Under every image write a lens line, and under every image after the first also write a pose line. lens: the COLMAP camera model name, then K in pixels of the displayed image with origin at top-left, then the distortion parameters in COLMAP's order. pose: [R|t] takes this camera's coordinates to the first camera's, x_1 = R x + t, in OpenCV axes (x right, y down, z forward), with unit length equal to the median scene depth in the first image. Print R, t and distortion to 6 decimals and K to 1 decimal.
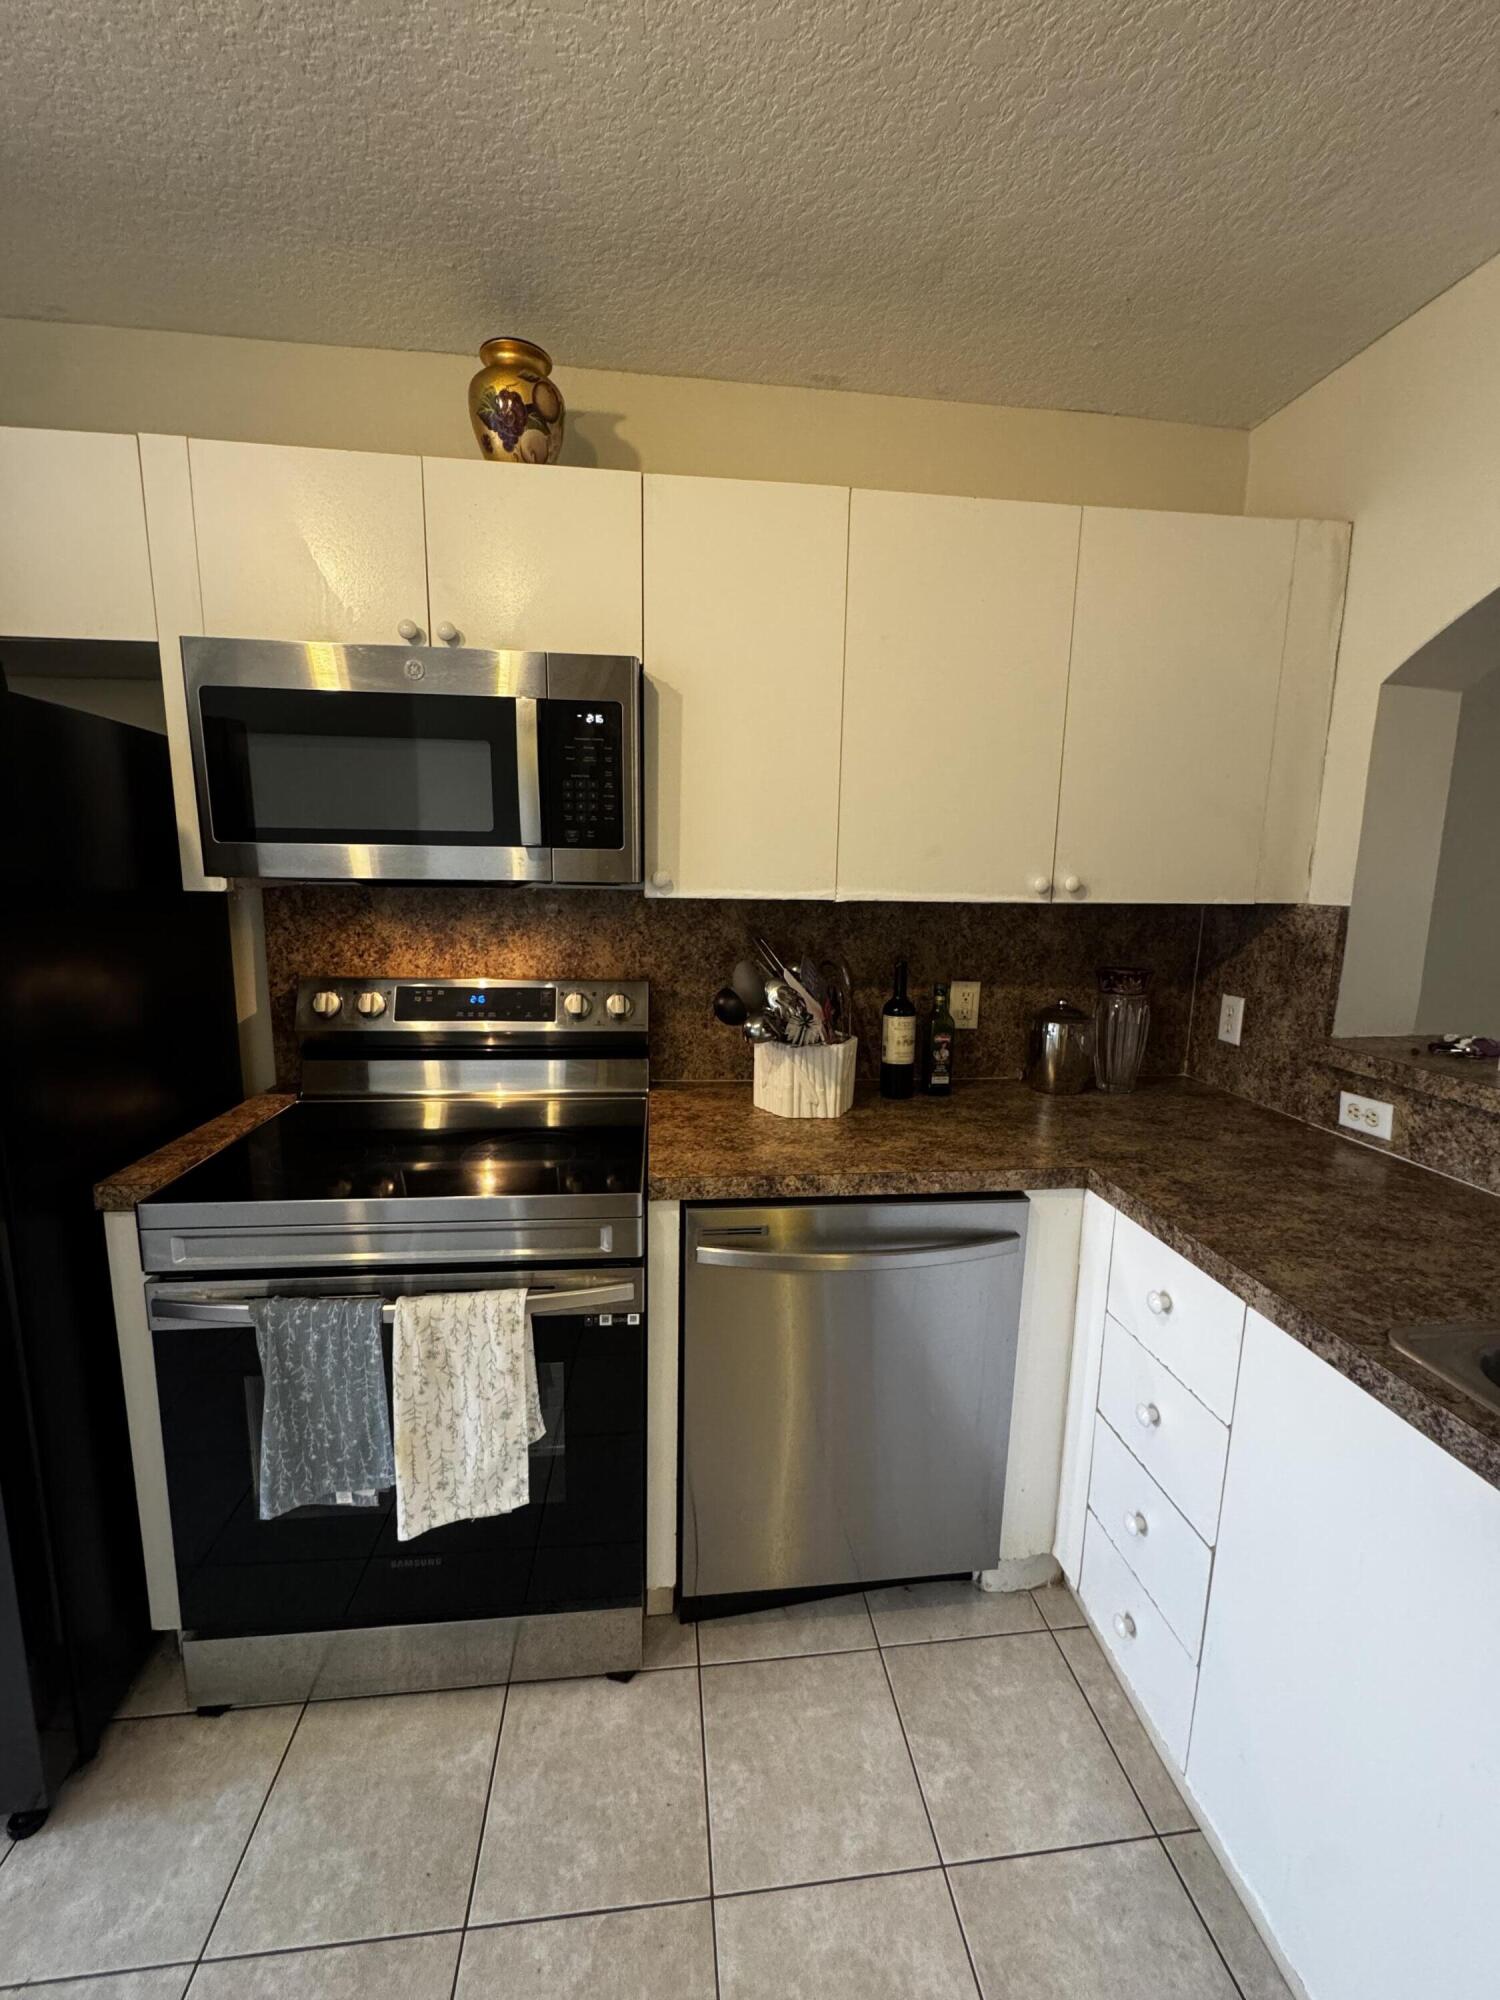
lens RADIAL K [[800.4, 0, 748.2], [0, 800.4, 1000.3], [0, 0, 1]] dist [-0.002889, 0.000235]
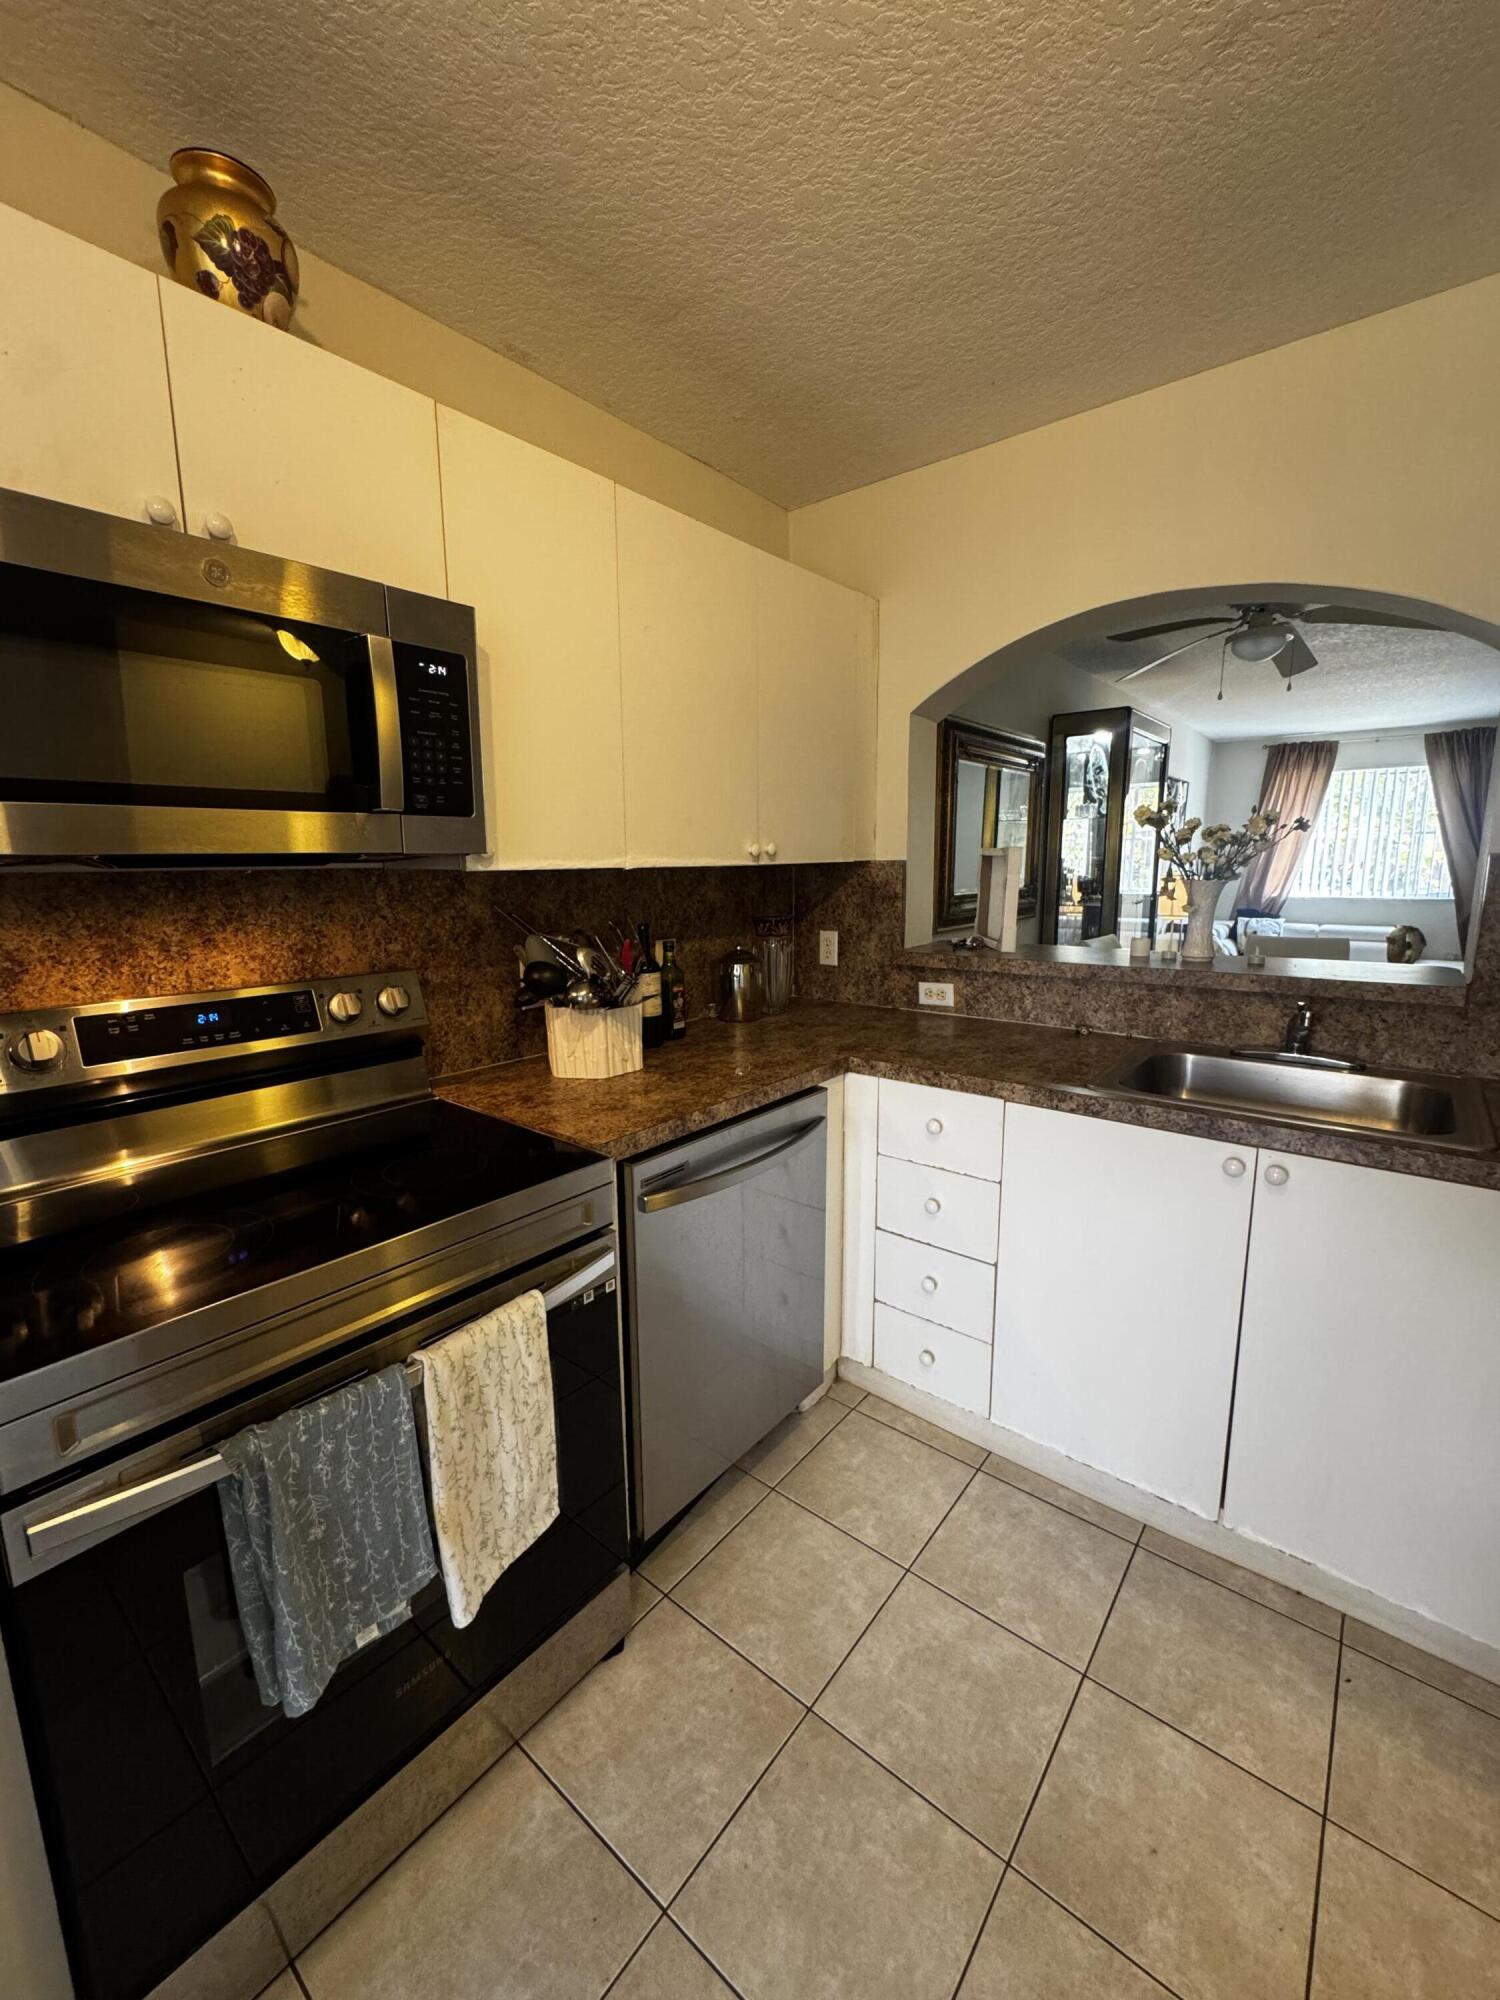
lens RADIAL K [[800.4, 0, 750.2], [0, 800.4, 1000.7], [0, 0, 1]] dist [-0.002889, 0.000235]
pose [[0.719564, -0.146696, 0.678754, -0.579567], [0.136096, 0.988268, 0.069311, -0.000426], [-0.680959, 0.042503, 0.731087, 0.118561]]
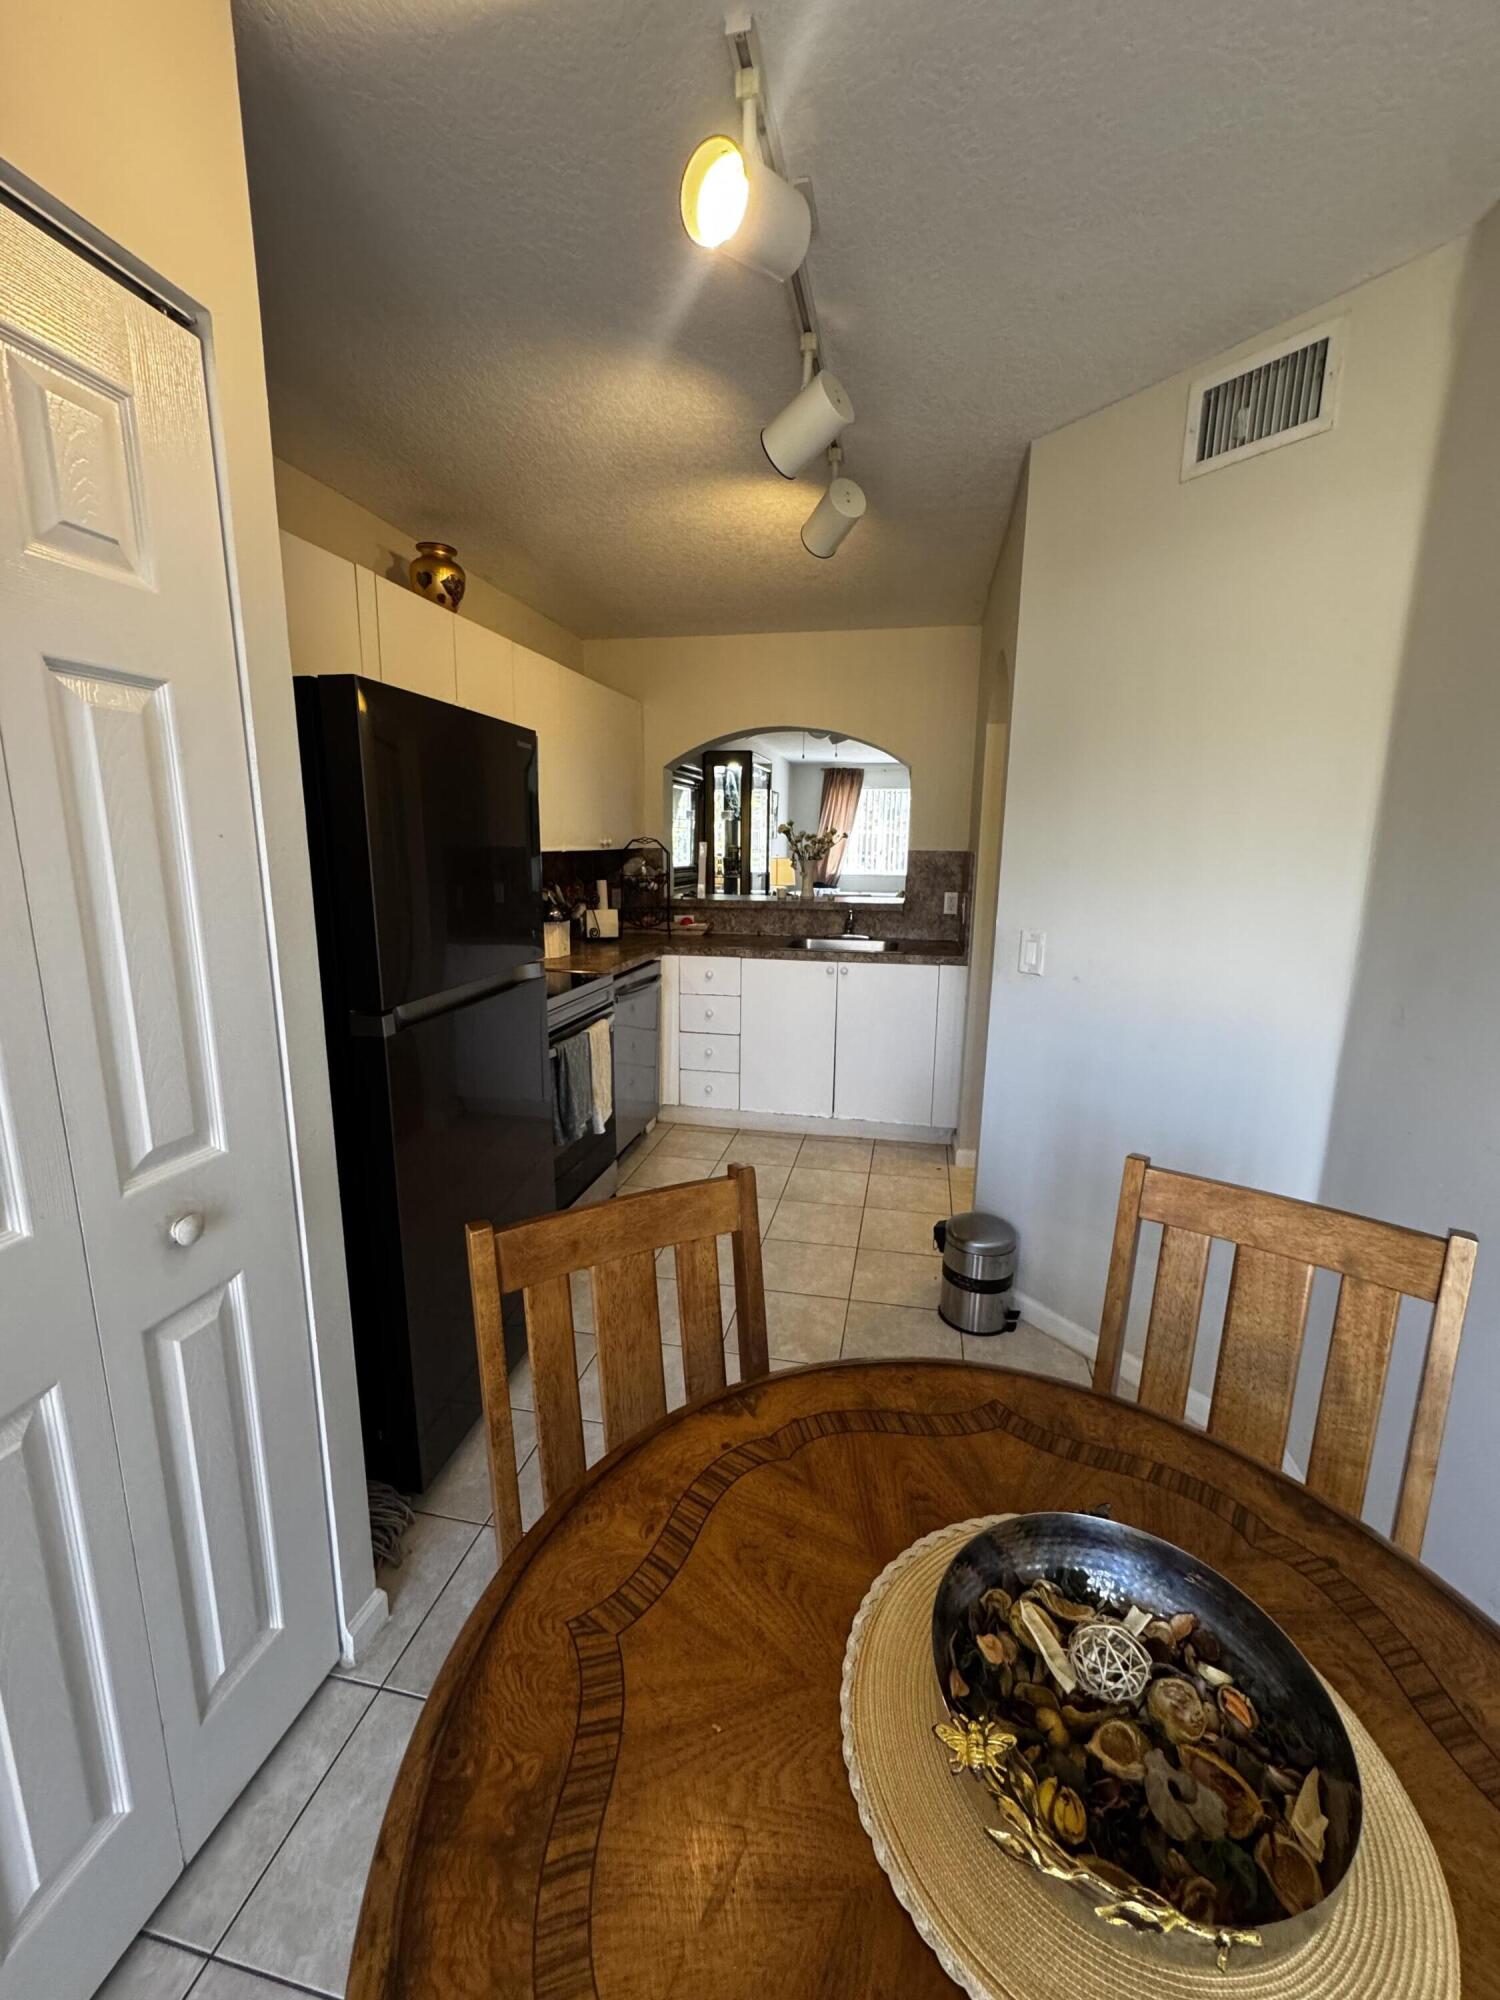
lens RADIAL K [[800.4, 0, 751.3], [0, 800.4, 1000.9], [0, 0, 1]] dist [-0.002889, 0.000235]
pose [[0.319881, -0.201492, 0.925785, -1.968511], [0.146620, 0.975881, 0.161734, -0.006436], [-0.936044, 0.084003, 0.341709, -0.185223]]
